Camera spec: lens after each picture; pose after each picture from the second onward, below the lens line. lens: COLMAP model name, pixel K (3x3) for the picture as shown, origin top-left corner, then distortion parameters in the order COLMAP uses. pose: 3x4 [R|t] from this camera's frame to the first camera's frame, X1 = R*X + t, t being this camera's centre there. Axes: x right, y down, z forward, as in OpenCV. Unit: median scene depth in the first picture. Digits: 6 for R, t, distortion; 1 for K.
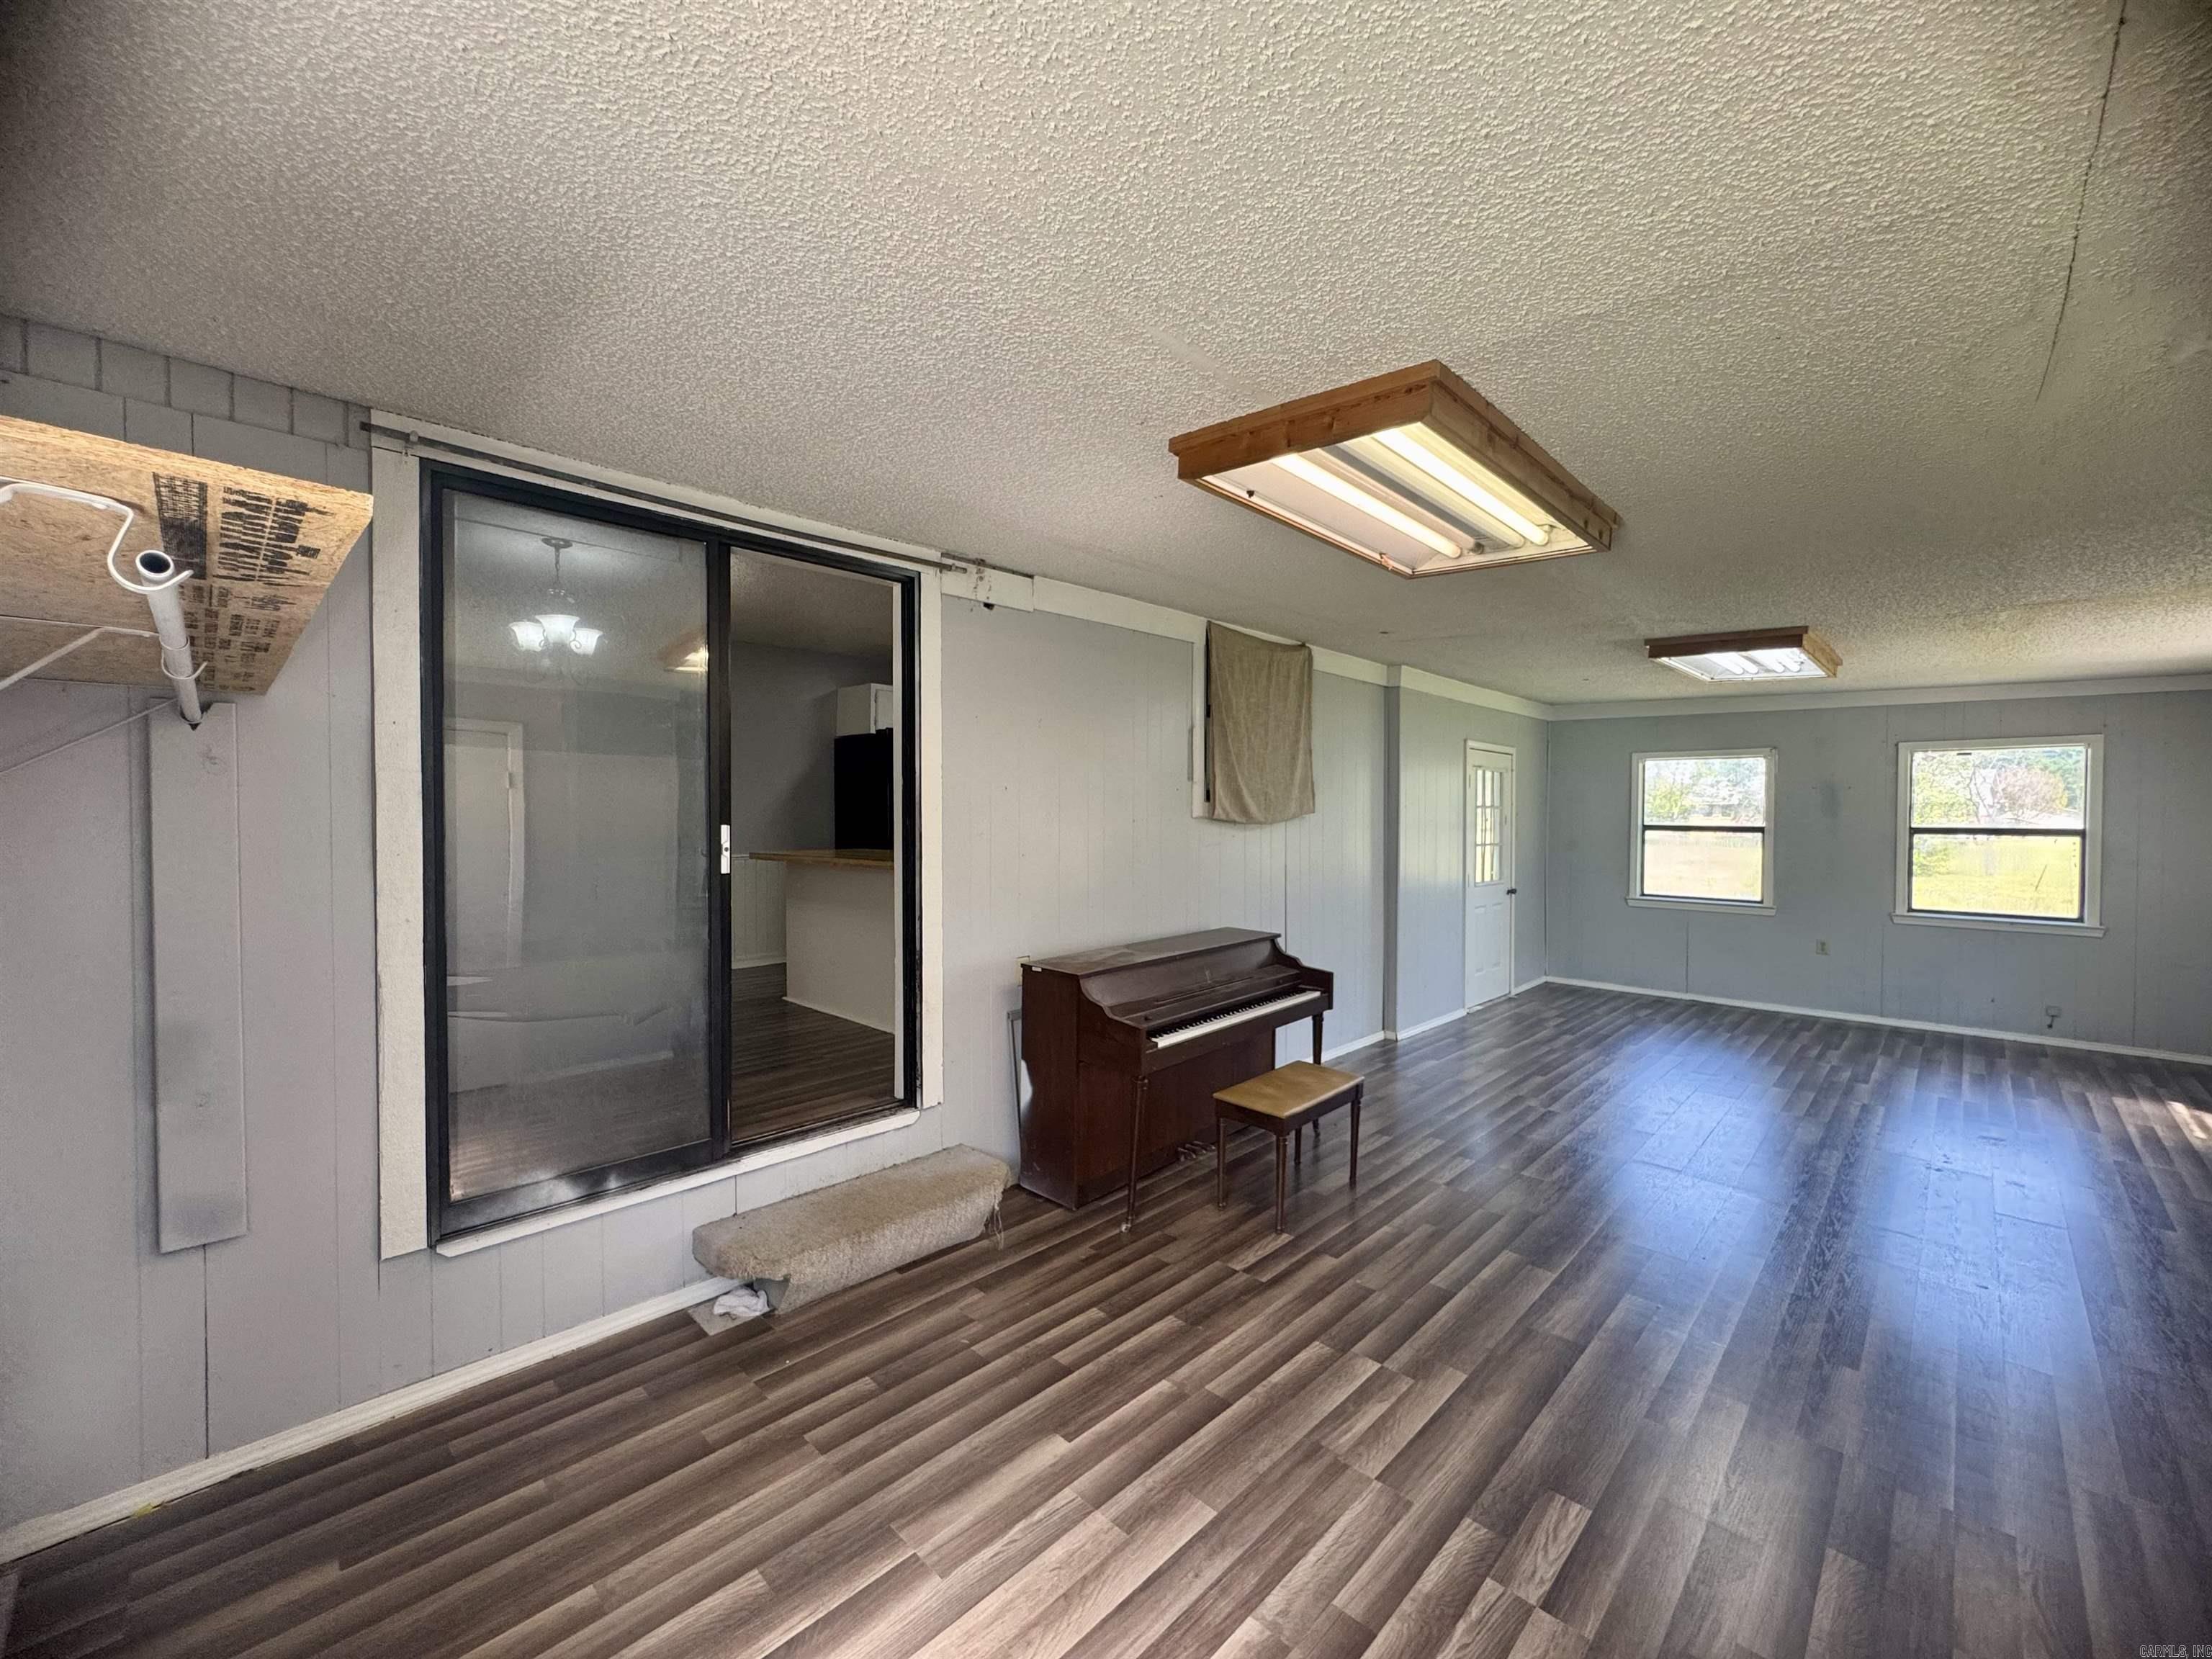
lens RADIAL K [[884.4, 0, 1103.0], [0, 884.4, 821.6], [0, 0, 1]] dist [0.003279, -0.001145]
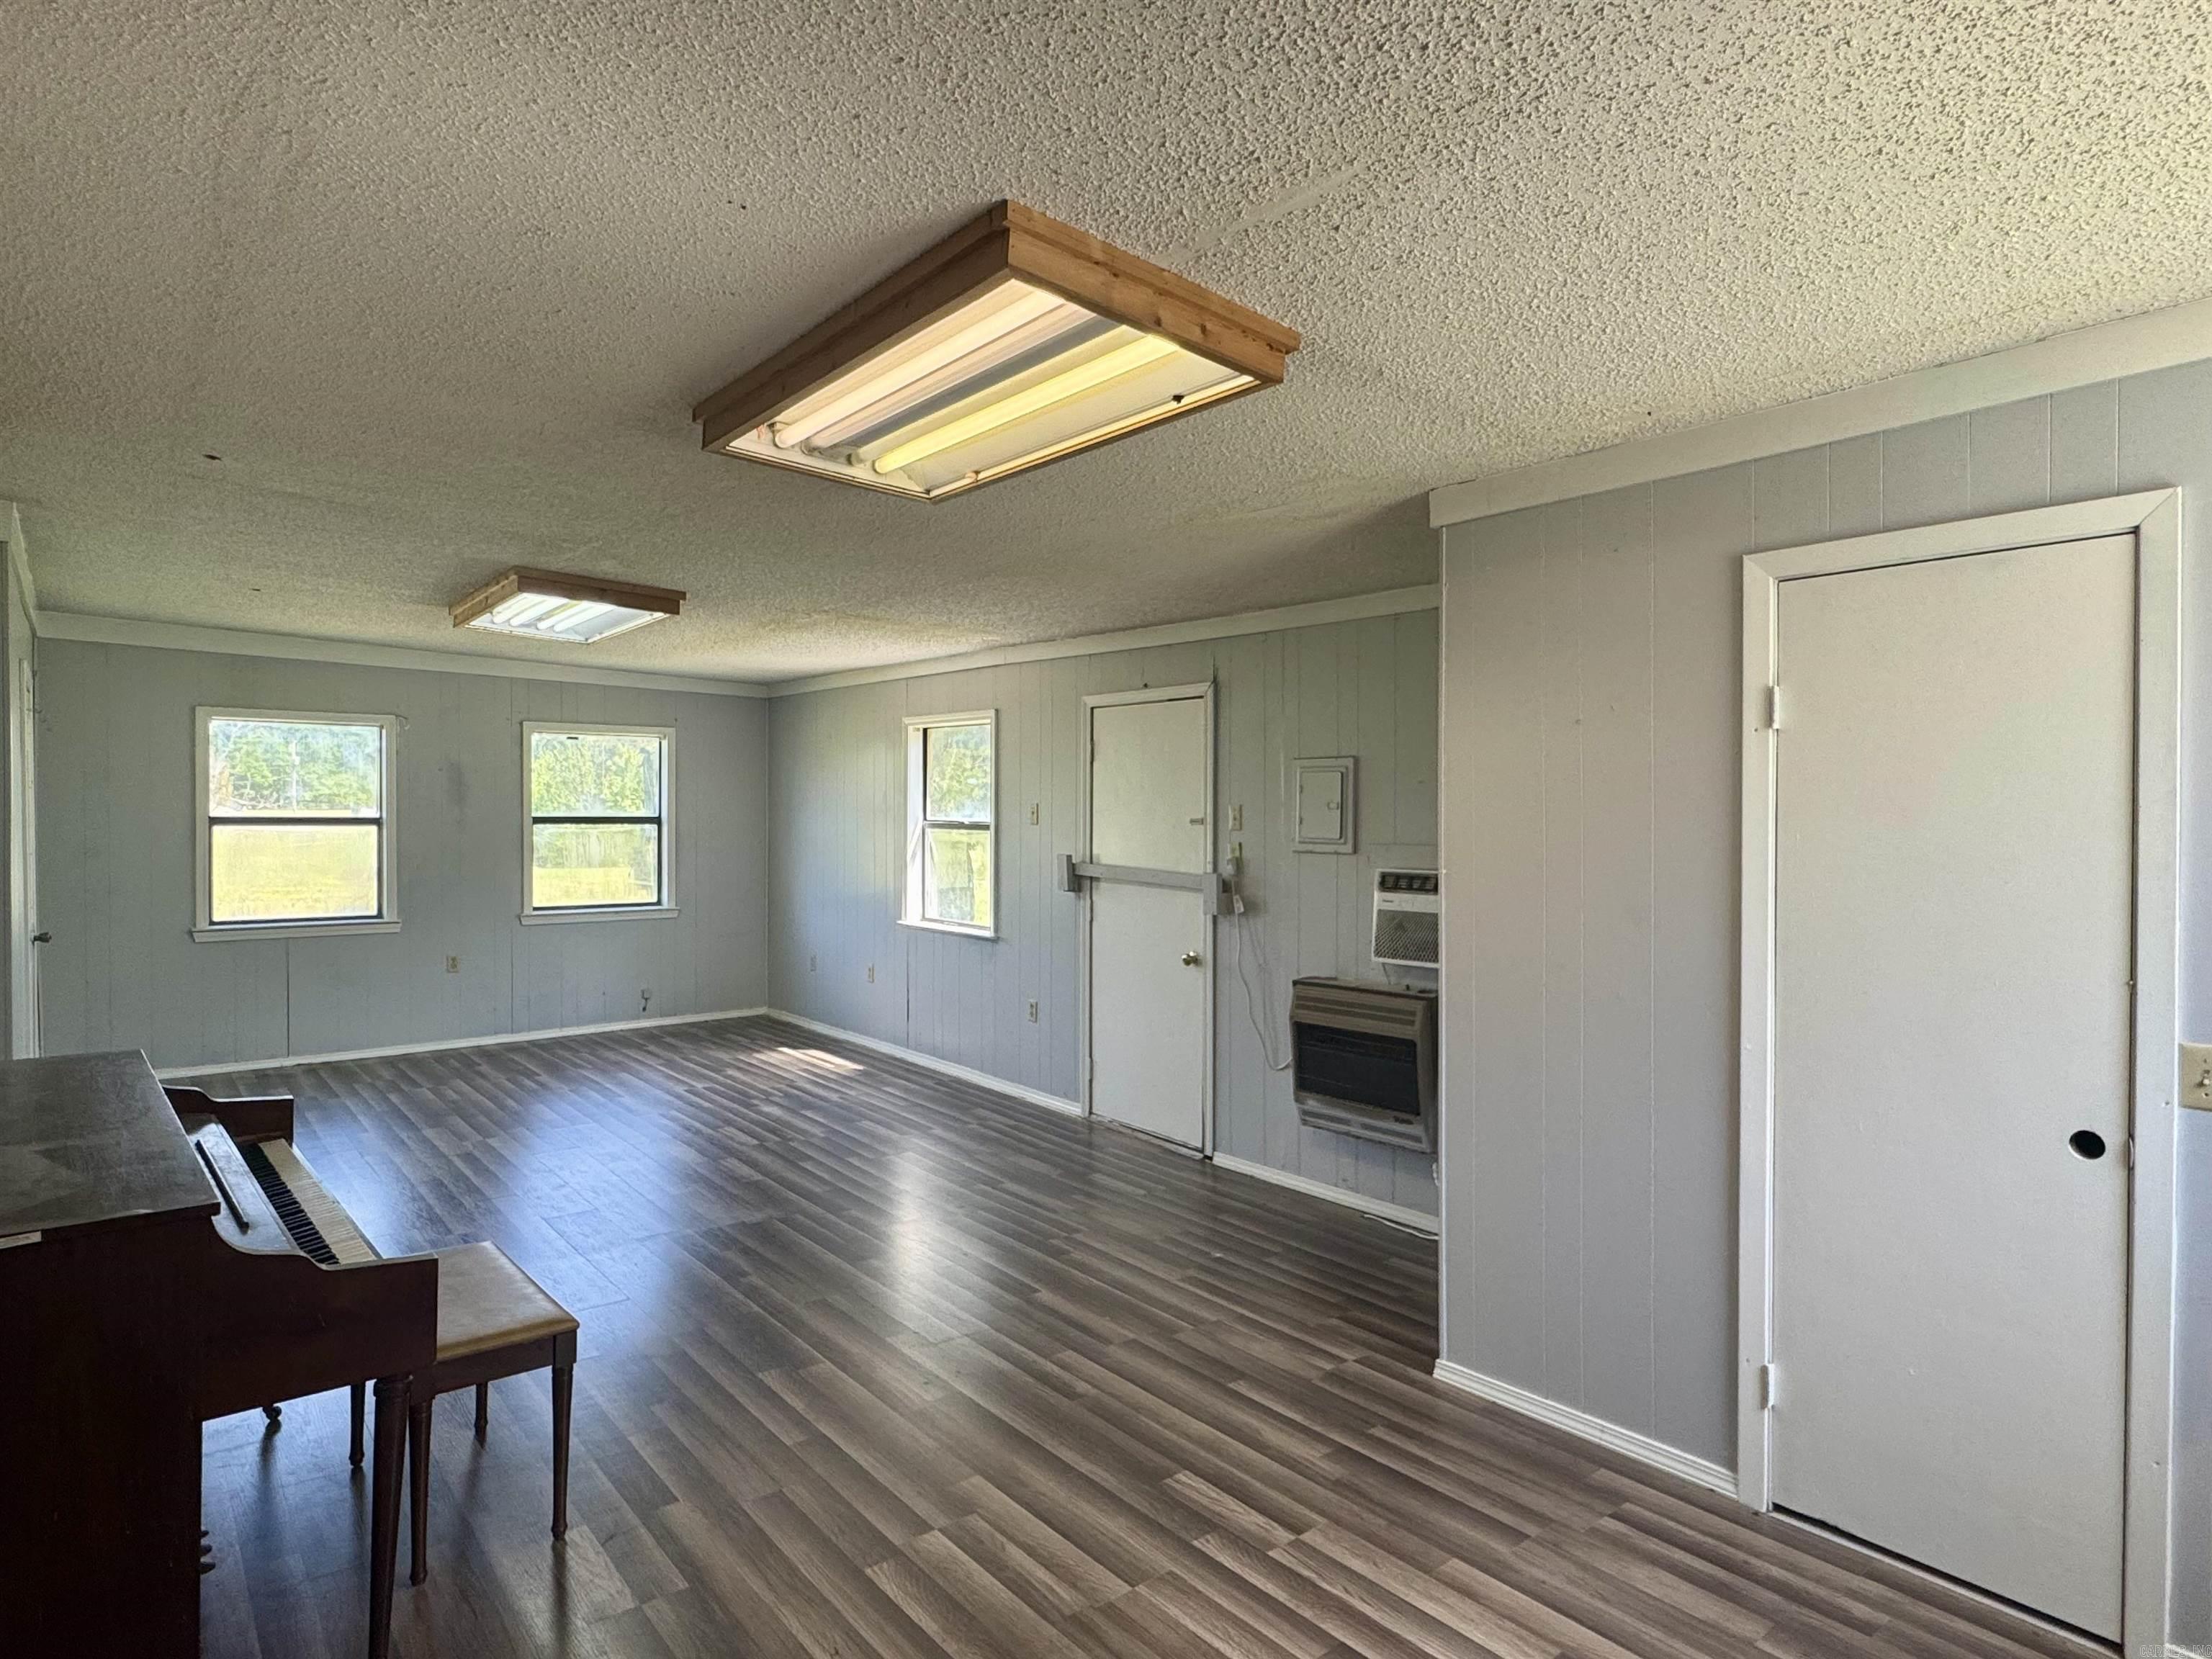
lens RADIAL K [[1243.9, 0, 1097.6], [0, 1243.9, 827.6], [0, 0, 1]] dist [-0.000853, -0.001171]
pose [[0.110320, -0.017504, 0.993742, -0.607933], [0.004438, 0.999844, 0.017119, -0.001948], [-0.993886, 0.002521, 0.110380, 0.636006]]
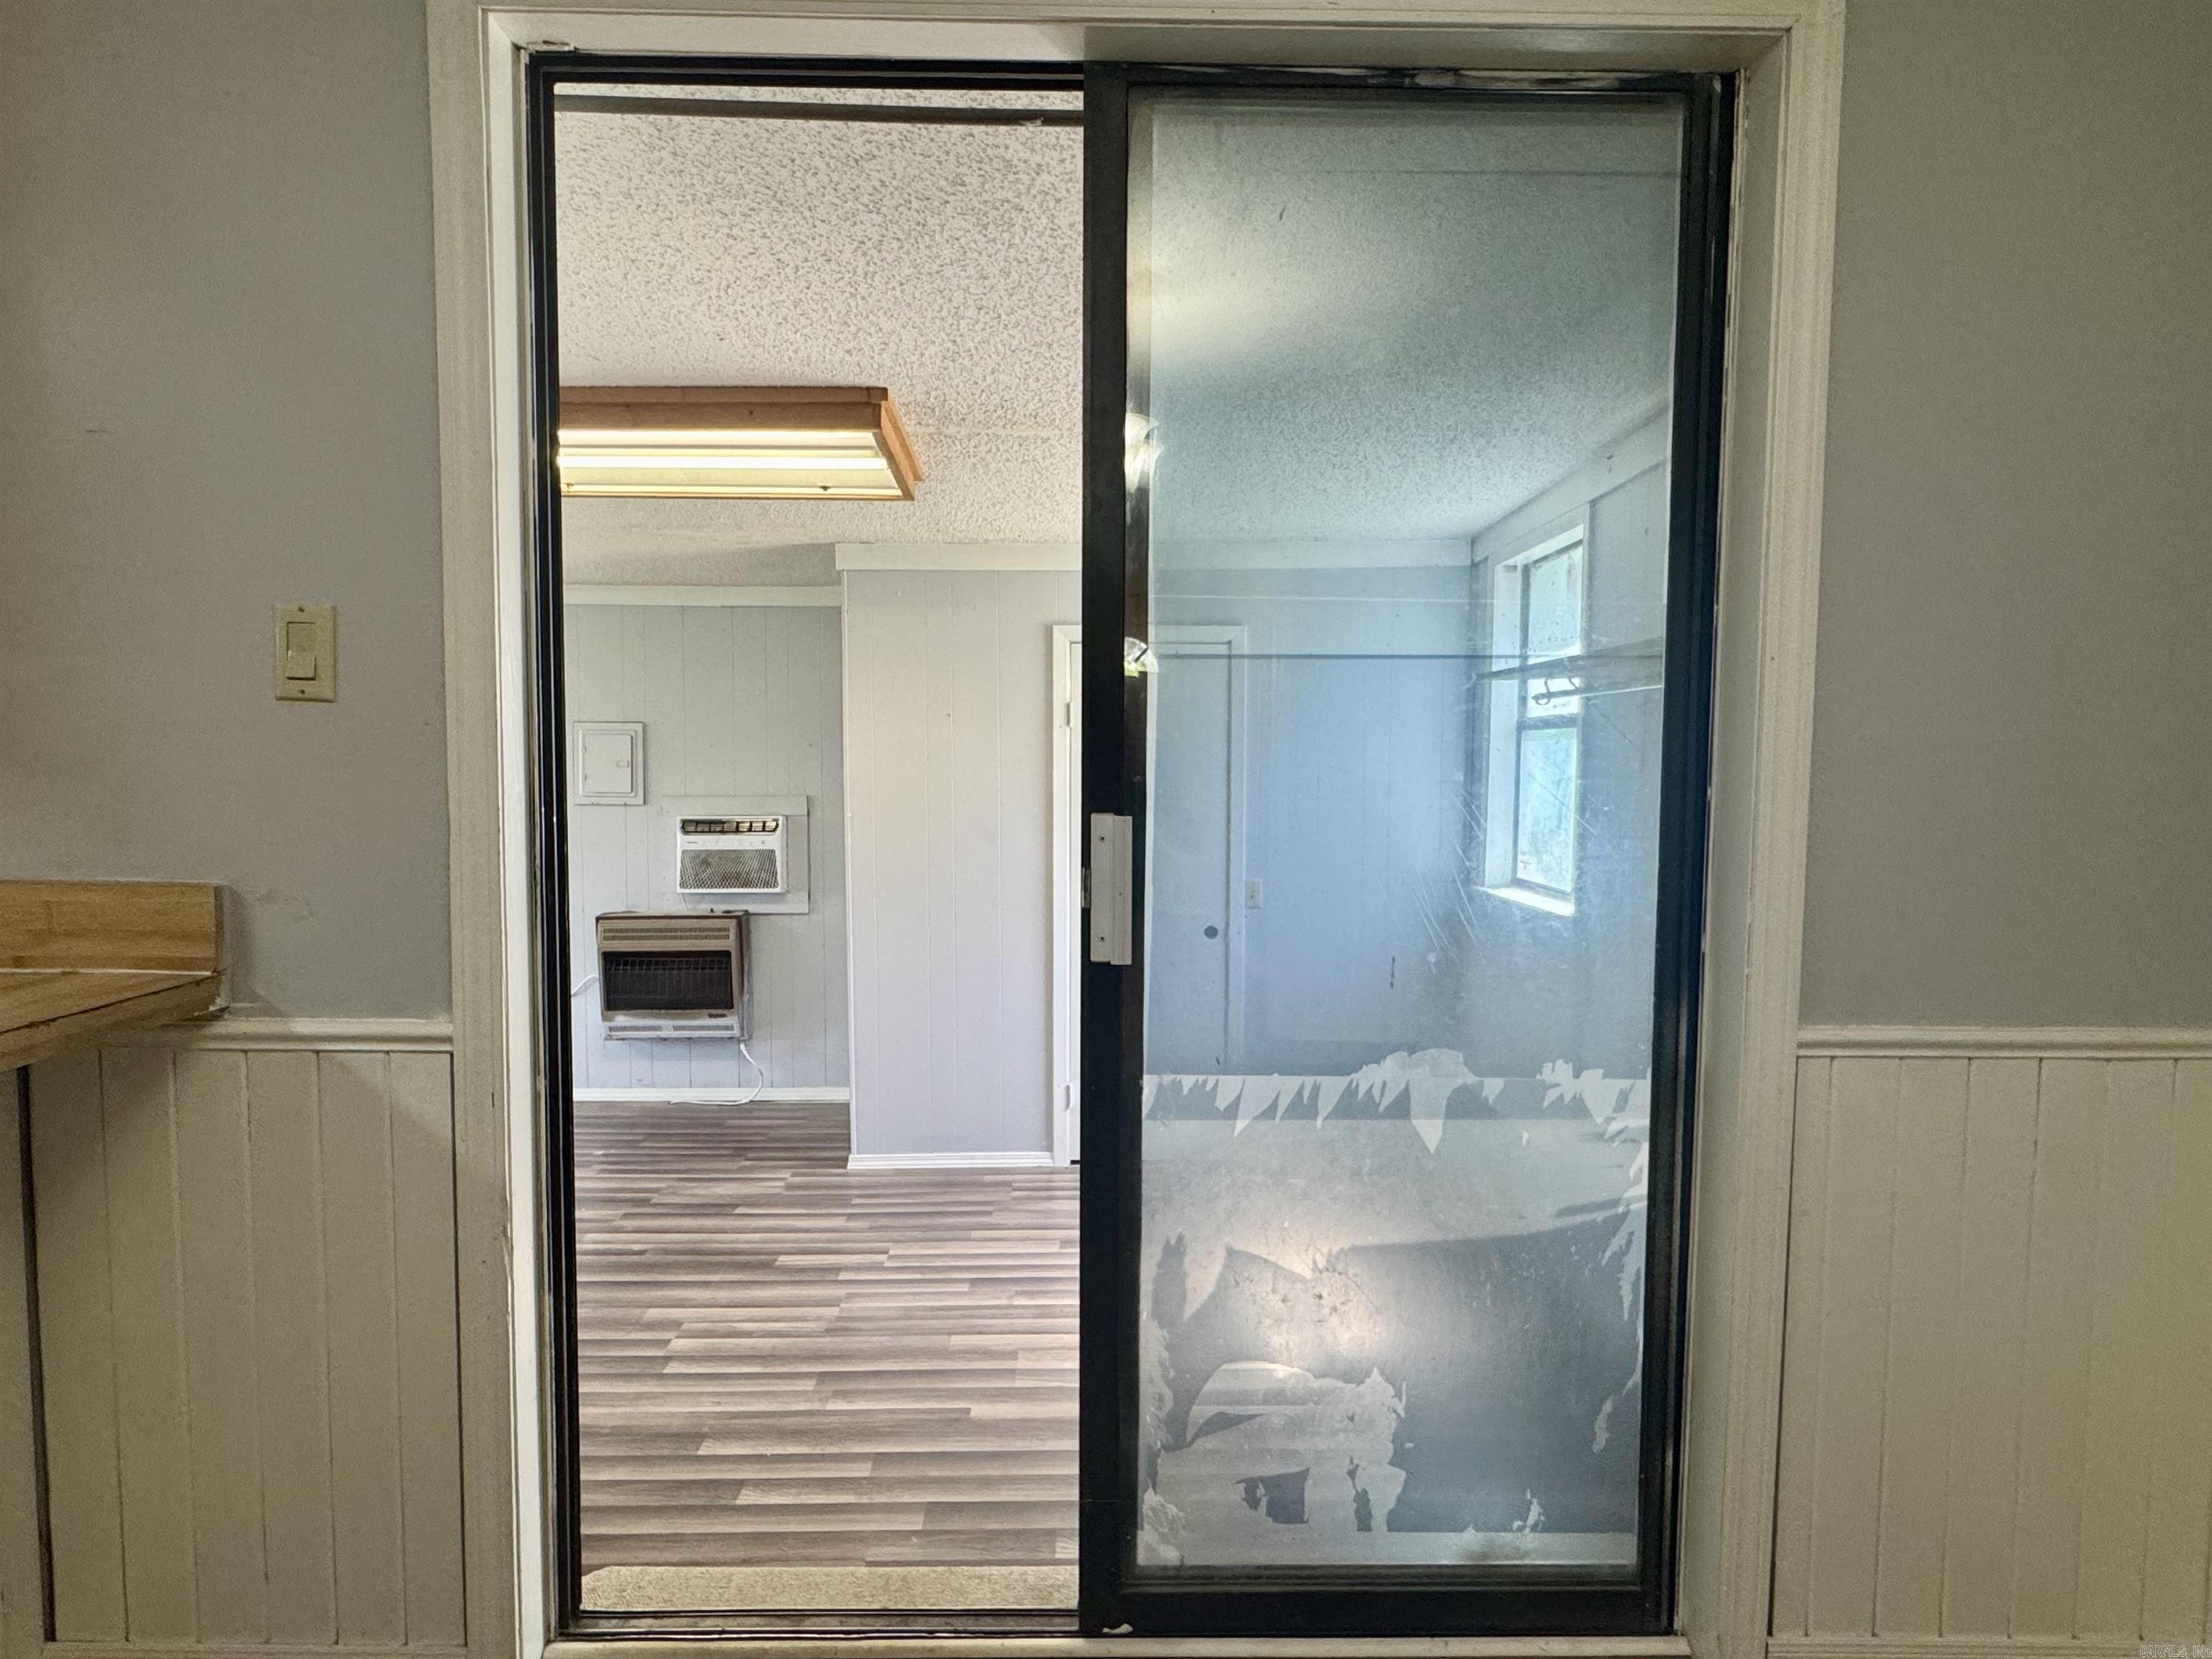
lens RADIAL K [[1243.9, 0, 1102.6], [0, 1243.9, 828.6], [0, 0, 1]] dist [-0.000853, -0.001171]
pose [[-0.715807, -0.049290, 0.696556, -0.807241], [-0.004615, 0.997818, 0.065865, -0.032163], [-0.698283, 0.043932, -0.714473, 1.384170]]
